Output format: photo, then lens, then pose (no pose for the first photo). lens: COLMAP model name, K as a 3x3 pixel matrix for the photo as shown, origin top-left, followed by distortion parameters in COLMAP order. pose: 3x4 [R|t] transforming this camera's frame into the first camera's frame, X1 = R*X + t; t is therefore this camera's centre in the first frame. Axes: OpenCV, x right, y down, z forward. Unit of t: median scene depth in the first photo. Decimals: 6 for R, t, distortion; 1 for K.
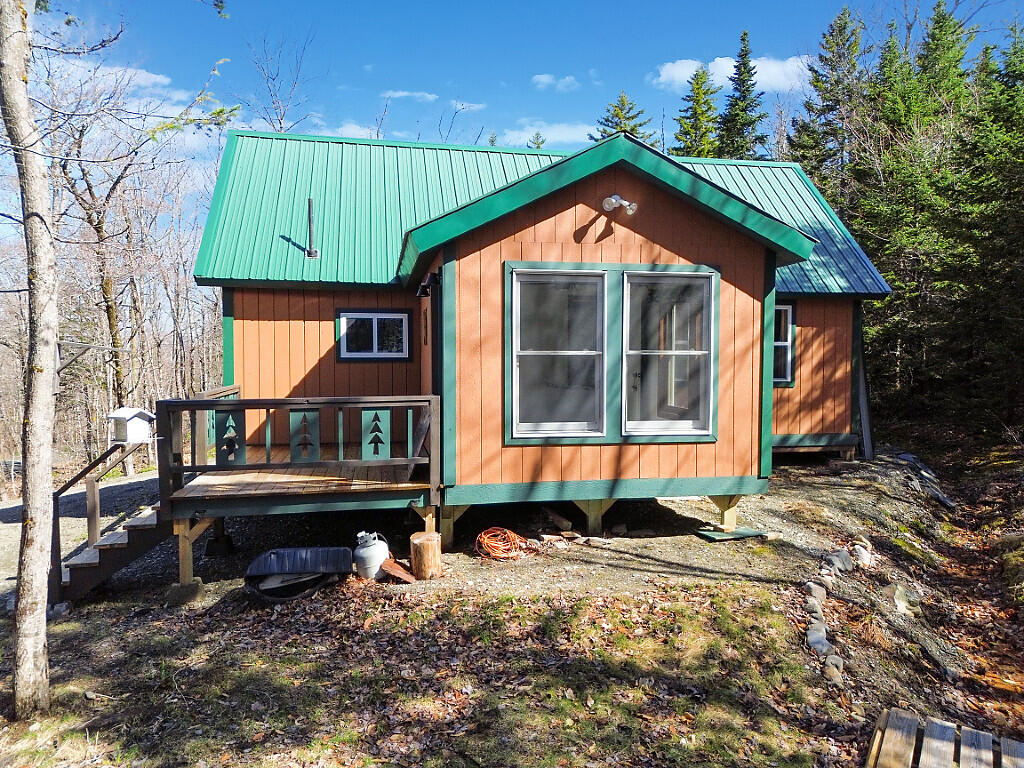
lens RADIAL K [[722.1, 0, 513.5], [0, 722.1, 378.2], [0, 0, 1]] dist [0.088602, -0.080250]
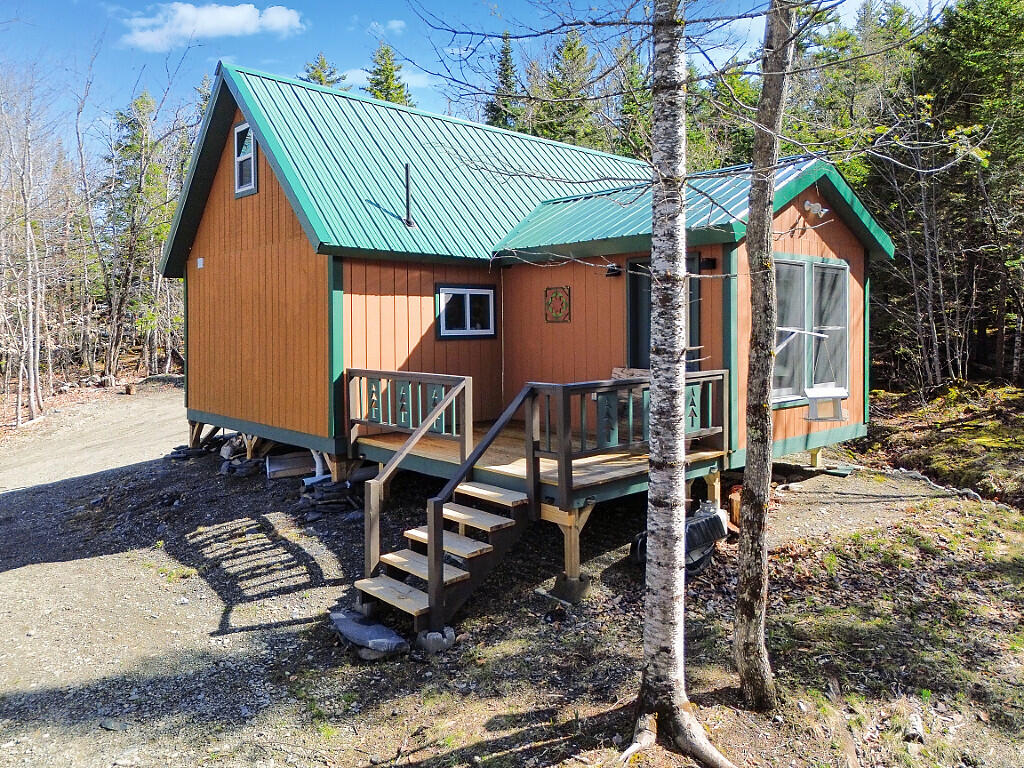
lens RADIAL K [[730.5, 0, 511.7], [0, 730.5, 328.3], [0, 0, 1]] dist [0.002294, 0.001264]
pose [[0.859550, -0.008688, 0.510978, -0.642650], [0.024140, 0.999430, -0.023614, -0.013324], [-0.510481, 0.032632, 0.859270, 0.144236]]
